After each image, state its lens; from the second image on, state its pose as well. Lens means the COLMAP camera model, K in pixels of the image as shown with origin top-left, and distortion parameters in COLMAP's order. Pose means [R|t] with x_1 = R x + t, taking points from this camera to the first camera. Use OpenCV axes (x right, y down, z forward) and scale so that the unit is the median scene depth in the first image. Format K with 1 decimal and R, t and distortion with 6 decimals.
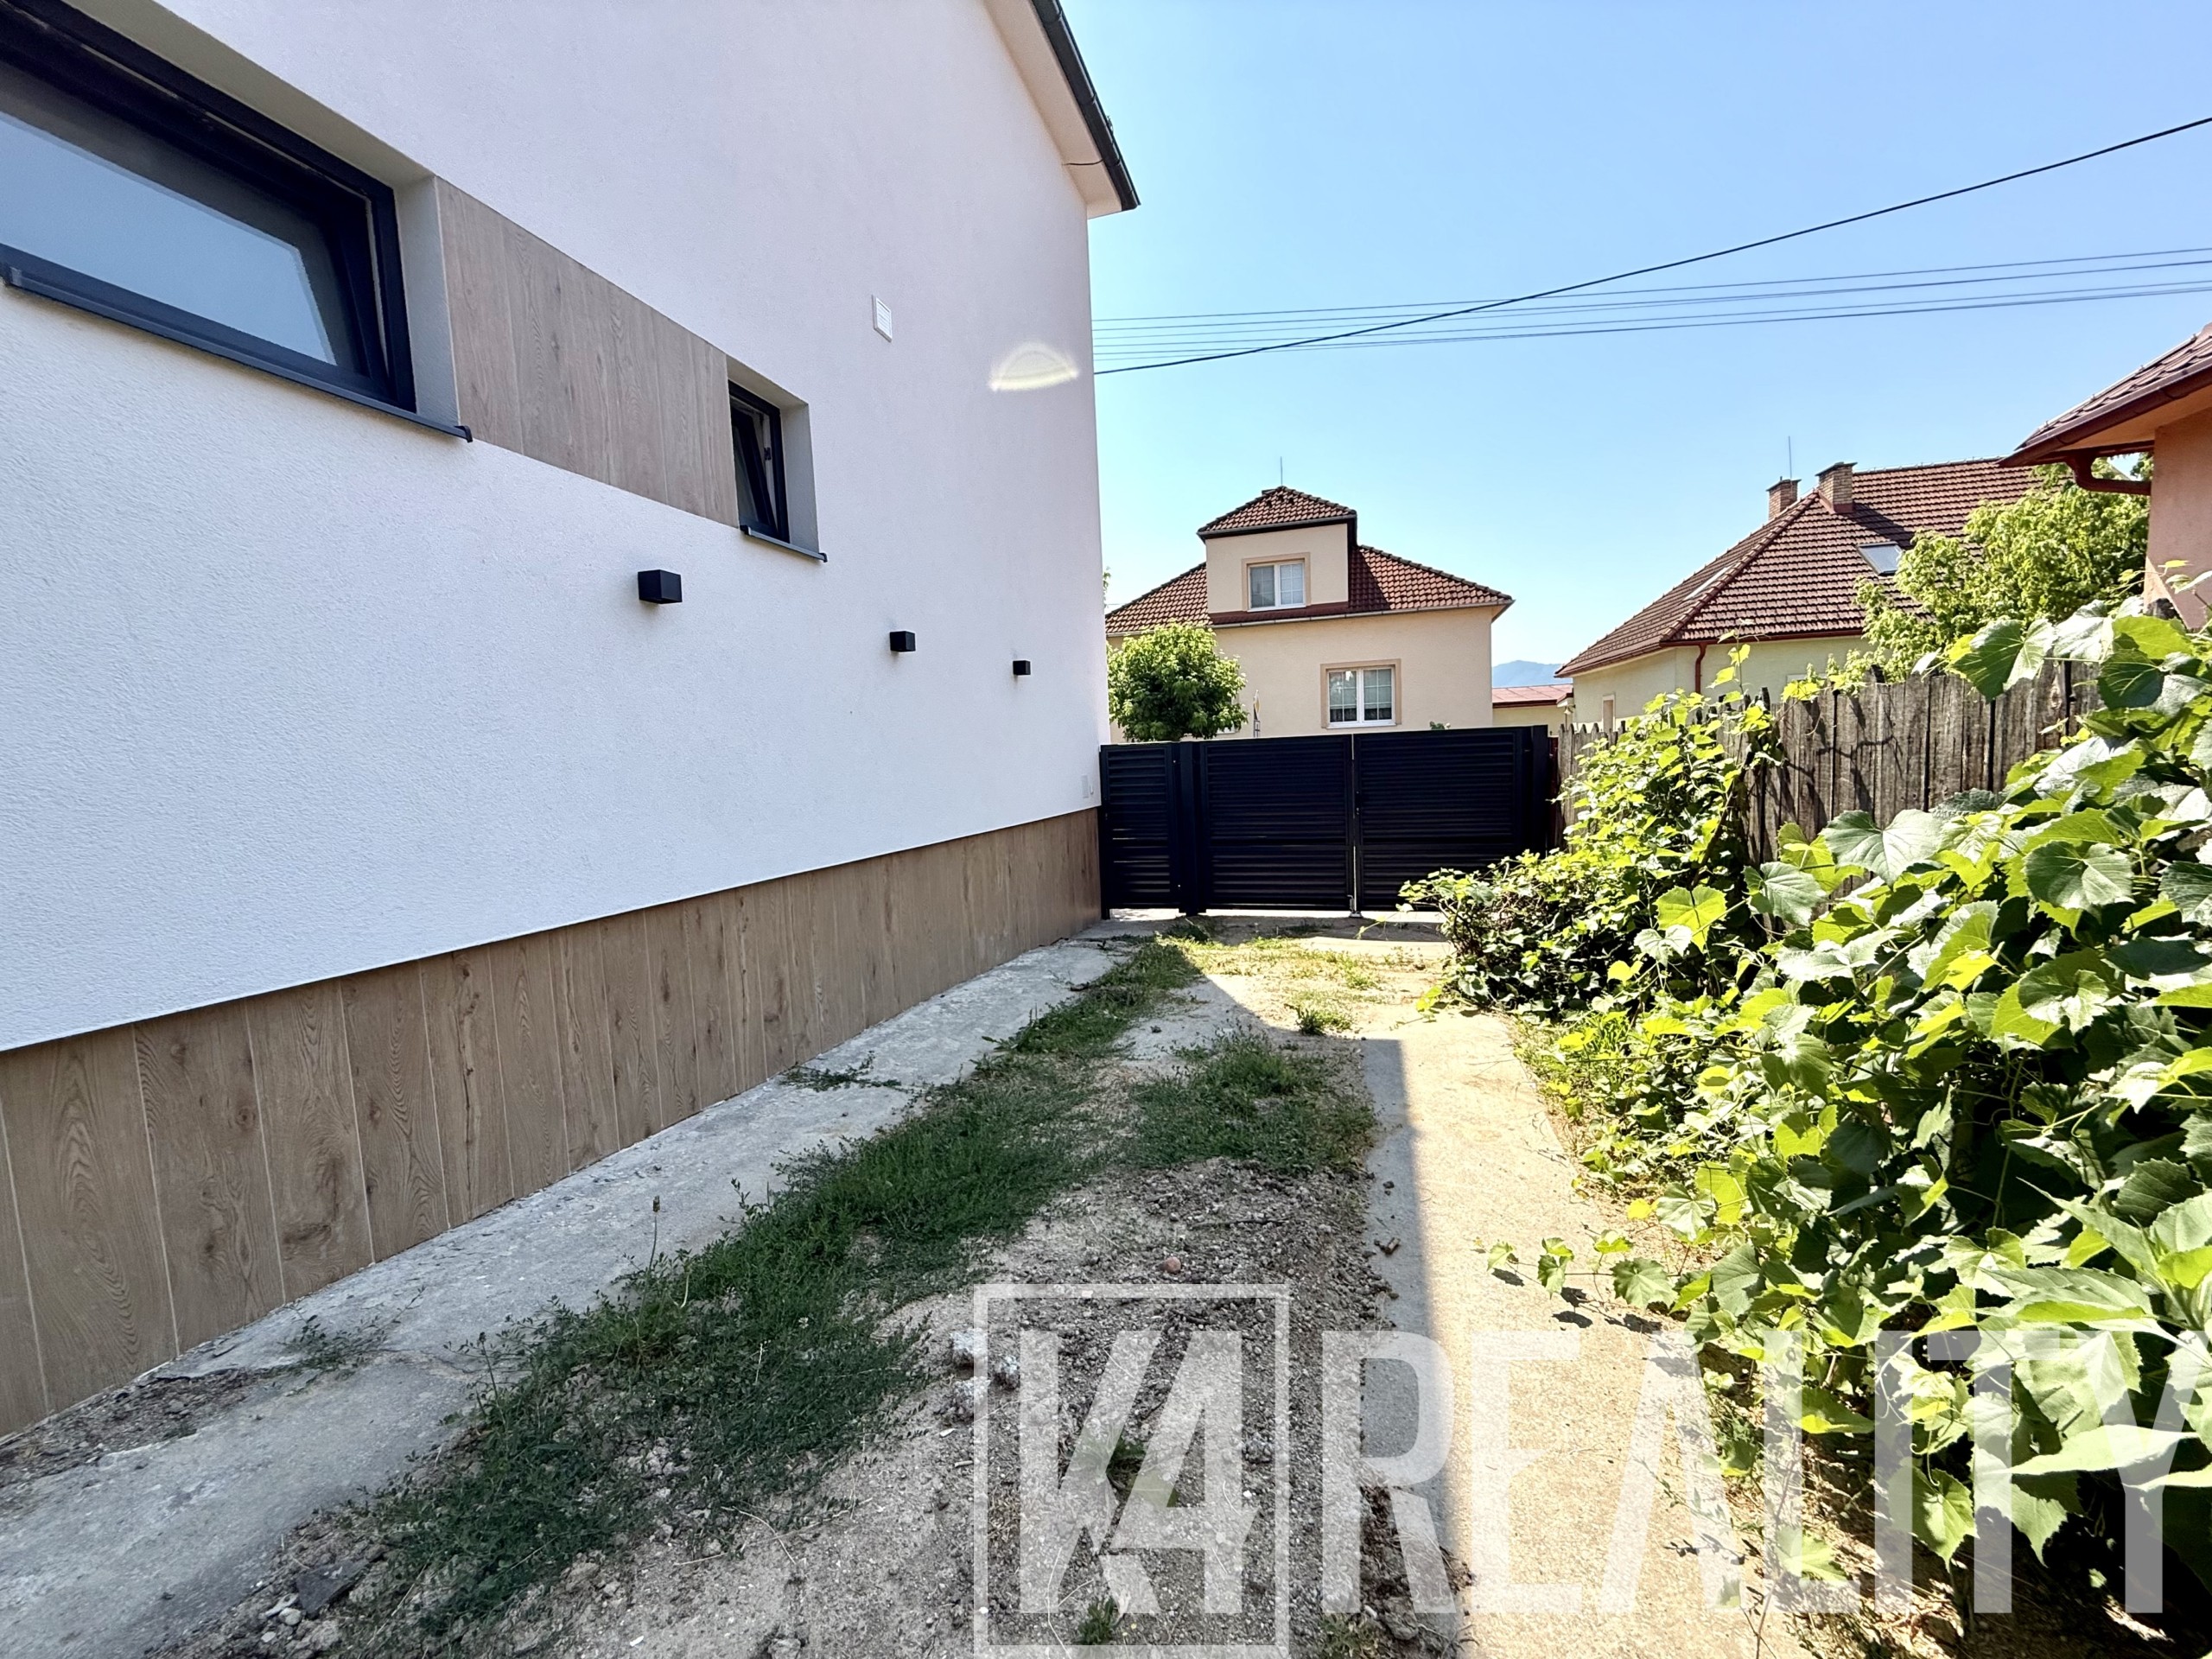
lens RADIAL K [[880.8, 0, 1095.3], [0, 880.8, 822.6], [0, 0, 1]] dist [-0.001622, 0.000476]
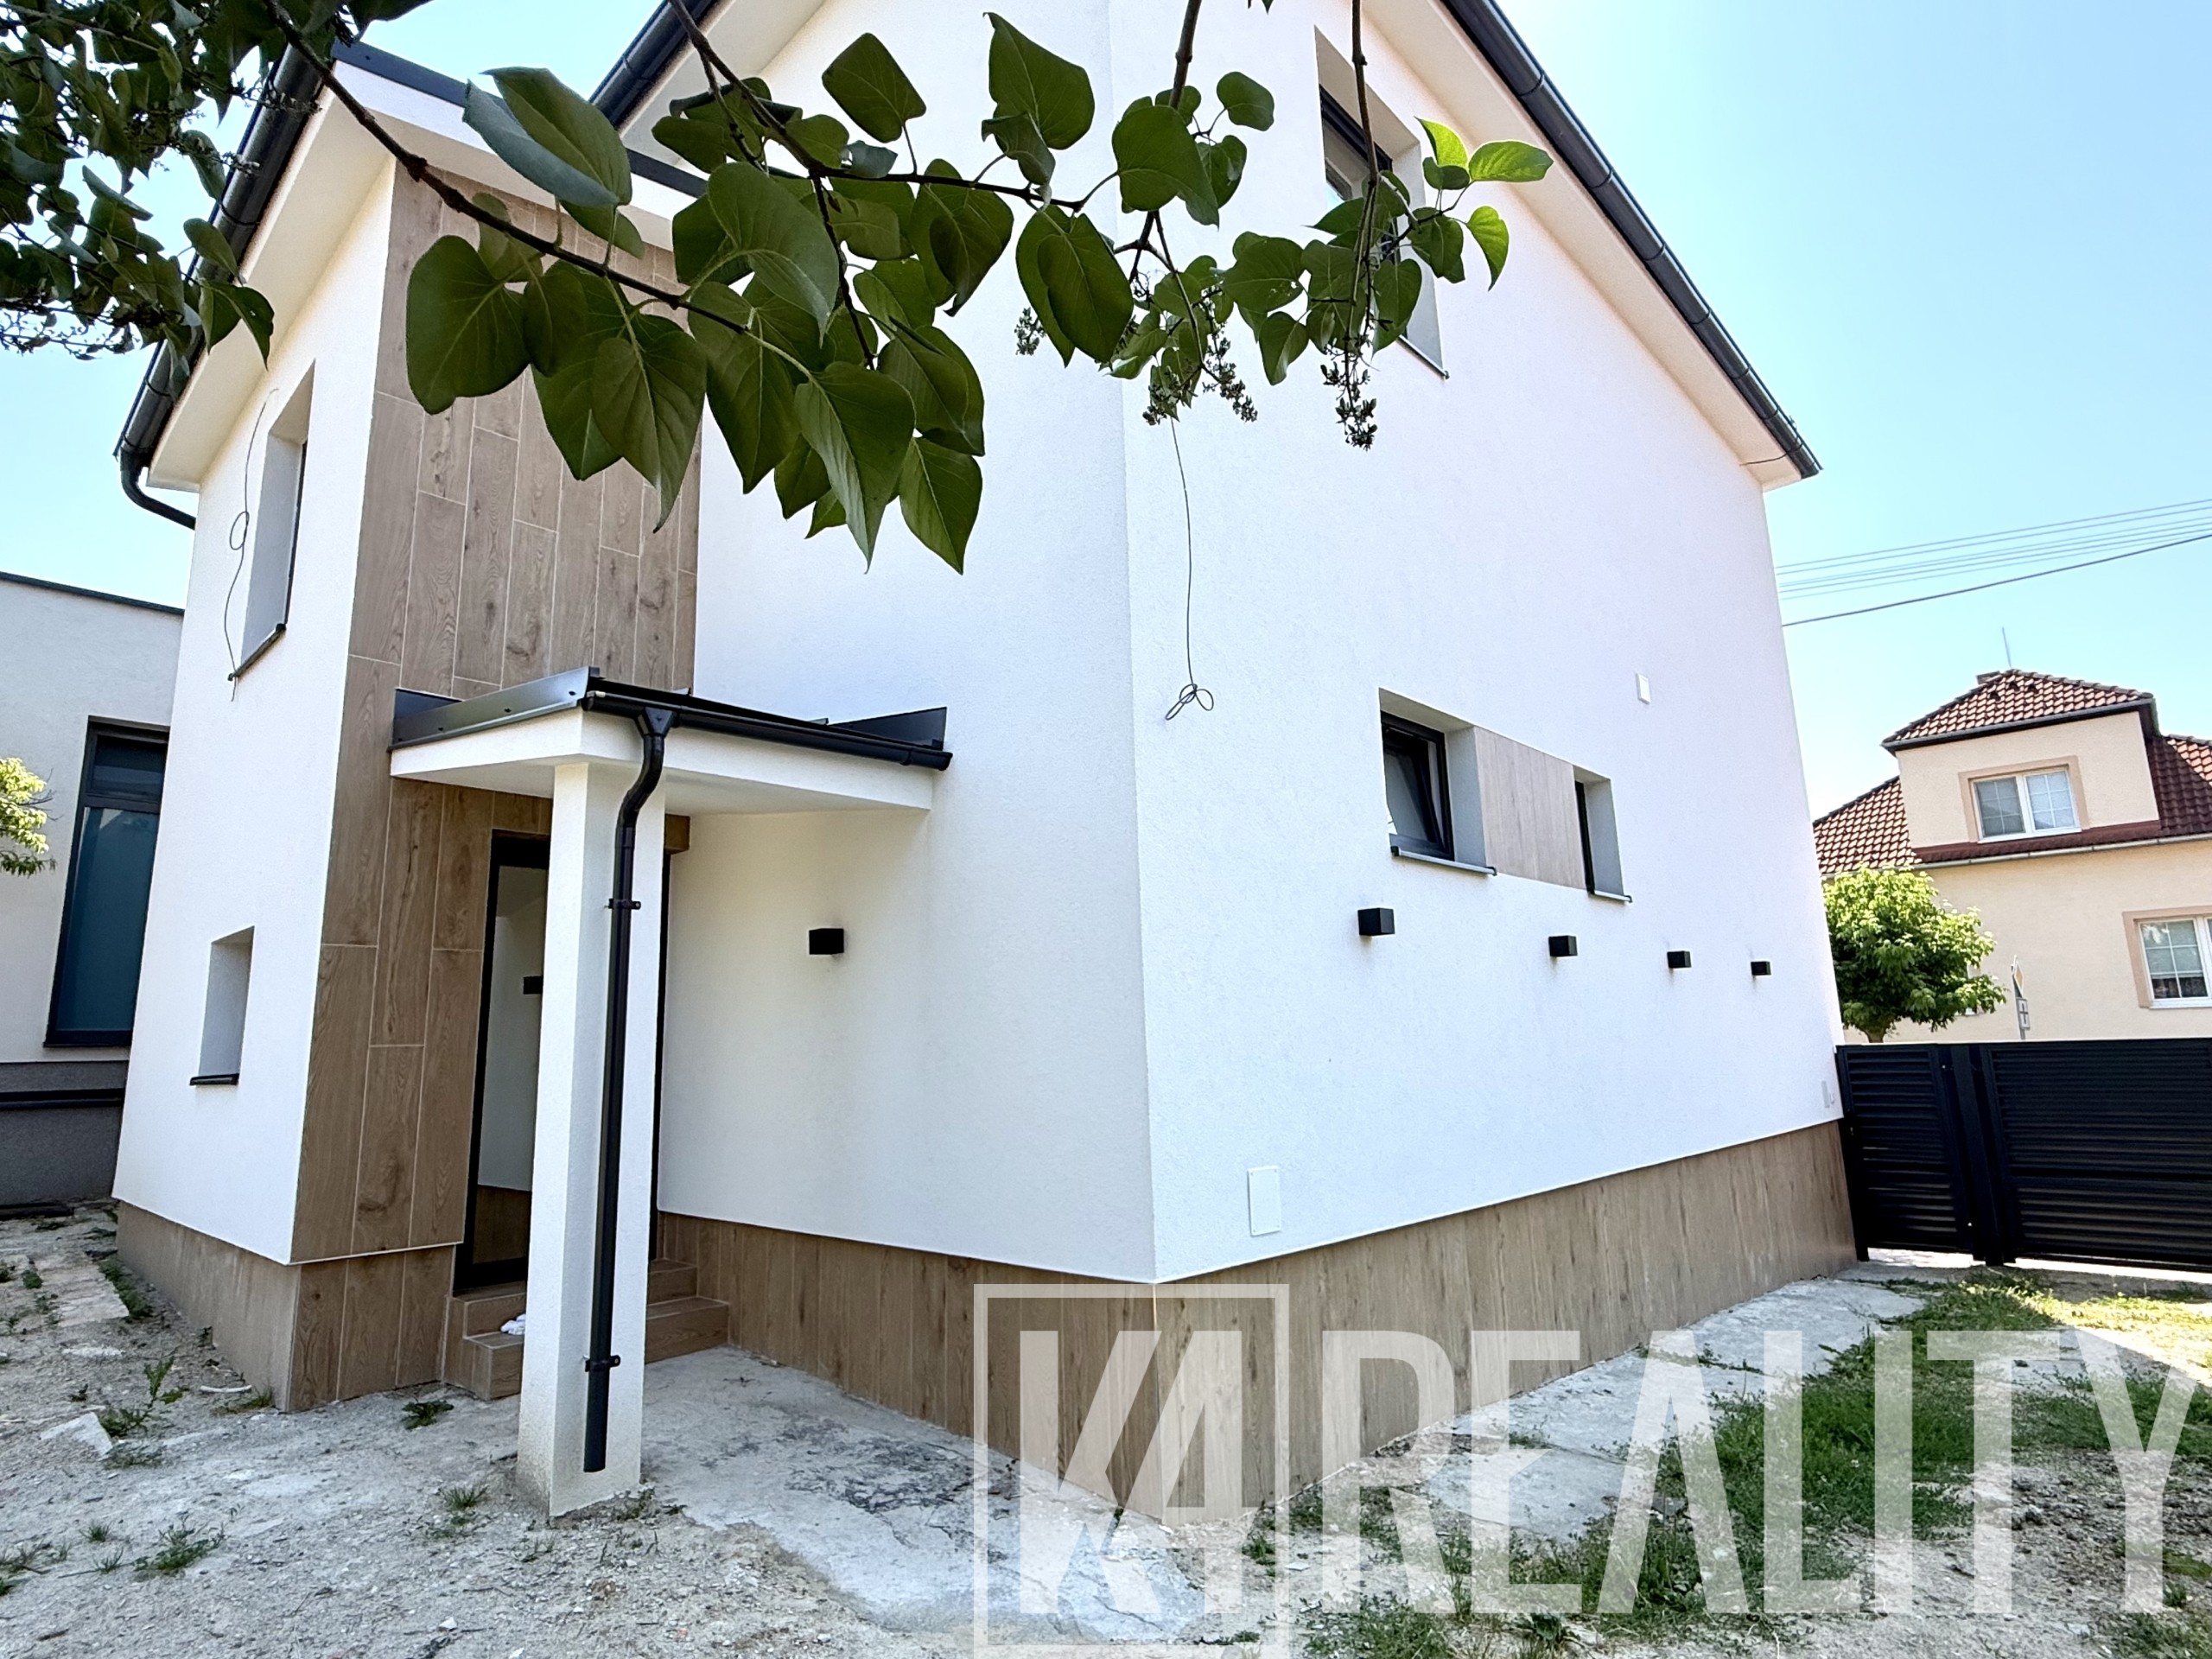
lens RADIAL K [[1167.1, 0, 1106.3], [0, 1167.1, 828.2], [0, 0, 1]] dist [0.000076, -0.001220]
pose [[0.895687, -0.068697, -0.439346, -0.050216], [-0.042440, 0.970279, -0.238236, 0.003367], [0.442654, 0.232031, 0.866152, -0.150532]]
